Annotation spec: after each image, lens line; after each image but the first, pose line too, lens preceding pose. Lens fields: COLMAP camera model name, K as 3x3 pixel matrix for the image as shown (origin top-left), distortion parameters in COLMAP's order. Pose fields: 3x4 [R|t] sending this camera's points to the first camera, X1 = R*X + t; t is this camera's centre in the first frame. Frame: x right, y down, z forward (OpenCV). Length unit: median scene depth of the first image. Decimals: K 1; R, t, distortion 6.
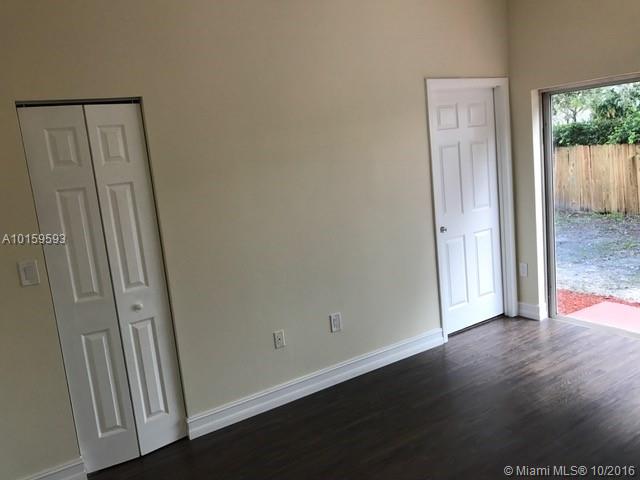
lens RADIAL K [[527.1, 0, 317.3], [0, 527.1, 238.2], [0, 0, 1]] dist [0.016907, -0.007007]
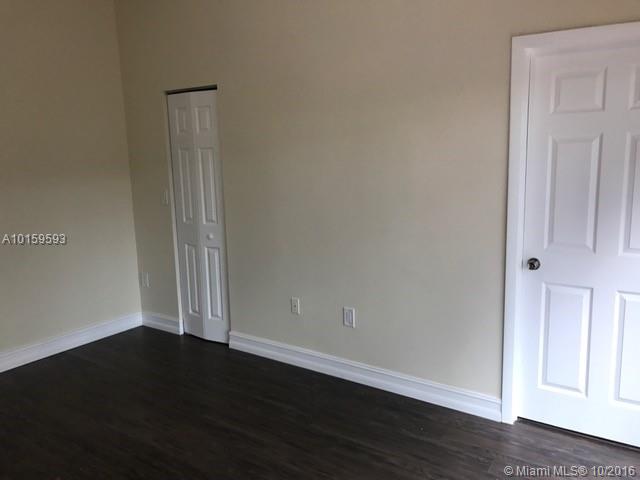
lens RADIAL K [[527.1, 0, 320.6], [0, 527.1, 236.7], [0, 0, 1]] dist [0.016907, -0.007007]
pose [[0.393298, 0.245617, -0.885996, 0.911129], [-0.170146, 0.966455, 0.192393, -0.170548], [0.903530, 0.075081, 0.421896, 0.605748]]
